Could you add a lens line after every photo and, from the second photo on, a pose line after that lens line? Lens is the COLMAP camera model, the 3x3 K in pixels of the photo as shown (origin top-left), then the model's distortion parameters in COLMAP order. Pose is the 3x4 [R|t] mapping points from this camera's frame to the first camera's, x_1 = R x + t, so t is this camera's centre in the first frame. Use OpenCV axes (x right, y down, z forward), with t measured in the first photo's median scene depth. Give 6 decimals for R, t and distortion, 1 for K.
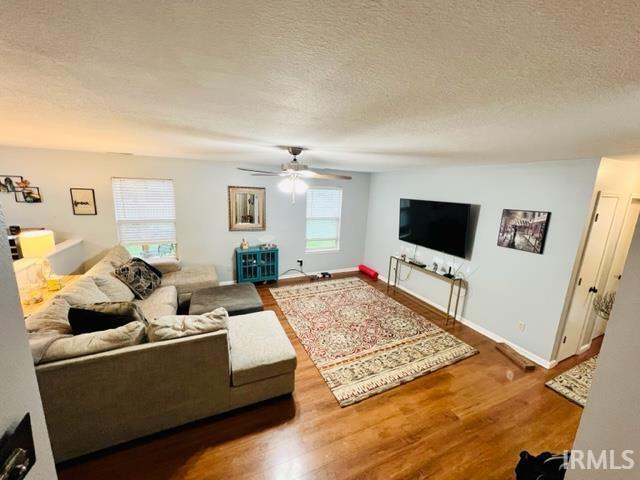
lens RADIAL K [[252.8, 0, 317.9], [0, 252.8, 240.0], [0, 0, 1]] dist [-0.001044, 0.000535]
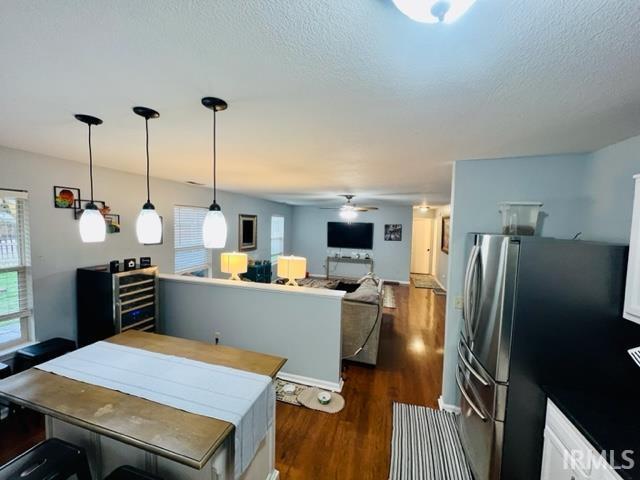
lens RADIAL K [[252.8, 0, 318.4], [0, 252.8, 242.5], [0, 0, 1]] dist [-0.001044, 0.000535]
pose [[0.649750, -0.079047, 0.756027, -1.315360], [0.154458, 0.987559, -0.029490, 0.014657], [-0.744290, 0.135936, 0.653876, -0.046068]]
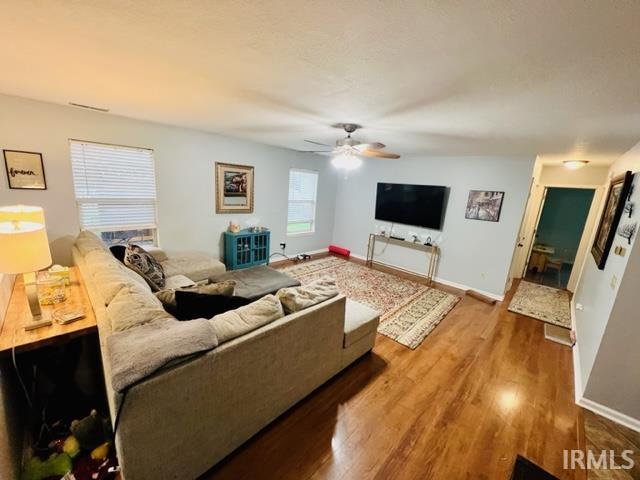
lens RADIAL K [[252.8, 0, 318.4], [0, 252.8, 241.1], [0, 0, 1]] dist [-0.001044, 0.000535]
pose [[0.929237, -0.052994, 0.365665, -0.464845], [0.038735, 0.998180, 0.046227, 0.047764], [-0.367449, -0.028792, 0.929598, 0.041133]]
